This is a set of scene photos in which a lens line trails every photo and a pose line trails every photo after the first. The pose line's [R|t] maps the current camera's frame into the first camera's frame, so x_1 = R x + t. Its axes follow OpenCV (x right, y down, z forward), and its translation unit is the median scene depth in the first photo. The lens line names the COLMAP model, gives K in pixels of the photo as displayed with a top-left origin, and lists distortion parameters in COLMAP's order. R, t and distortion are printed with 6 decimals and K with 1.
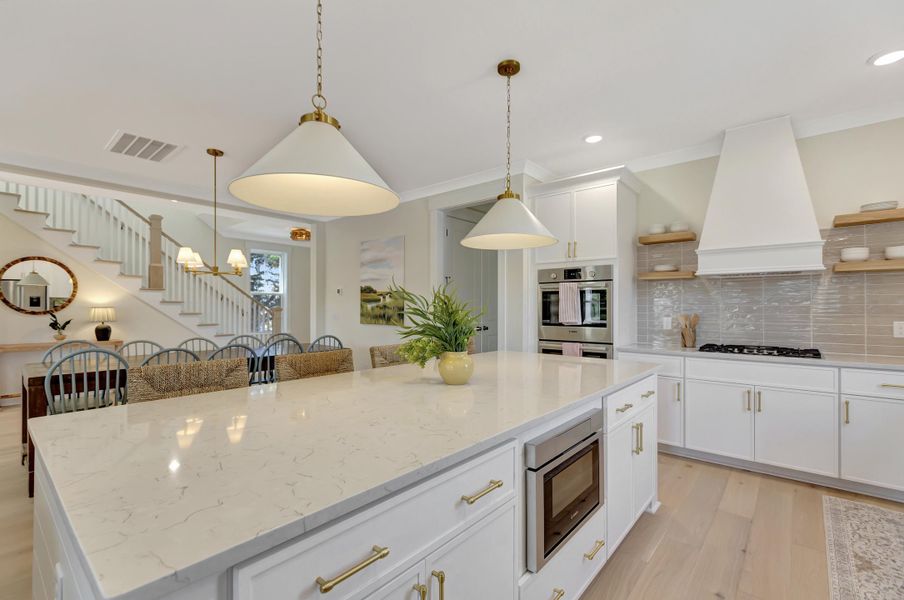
lens RADIAL K [[402.4, 0, 443.2], [0, 402.4, 304.4], [0, 0, 1]] dist [-0.004180, -0.001579]
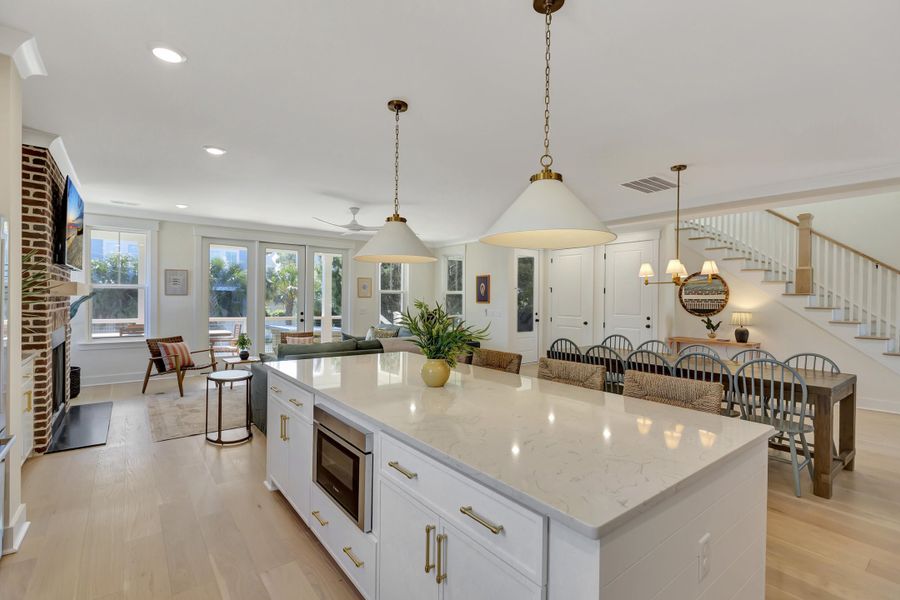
lens RADIAL K [[400.6, 0, 445.0], [0, 400.6, 296.5], [0, 0, 1]] dist [-0.004180, -0.001579]
pose [[-0.224496, -0.010333, -0.974420, 0.396955], [-0.011562, 0.999902, -0.007939, -0.017866], [0.974406, 0.009484, -0.224594, 0.436284]]
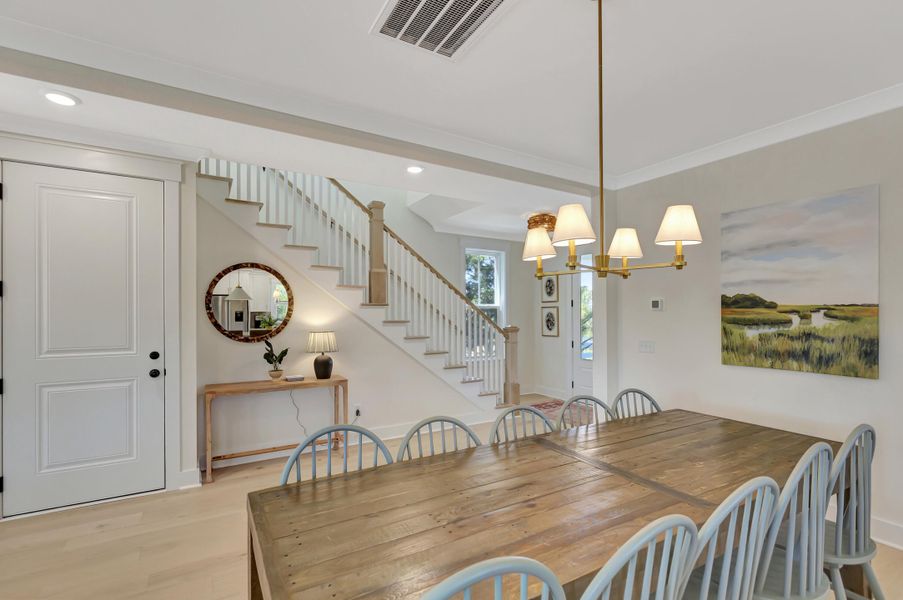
lens RADIAL K [[401.9, 0, 428.1], [0, 401.9, 315.4], [0, 0, 1]] dist [-0.004180, -0.001579]
pose [[0.941660, -0.001632, -0.336562, -0.420598], [0.004190, 0.999968, 0.006875, -0.024522], [0.336540, -0.007884, 0.941636, 0.380174]]
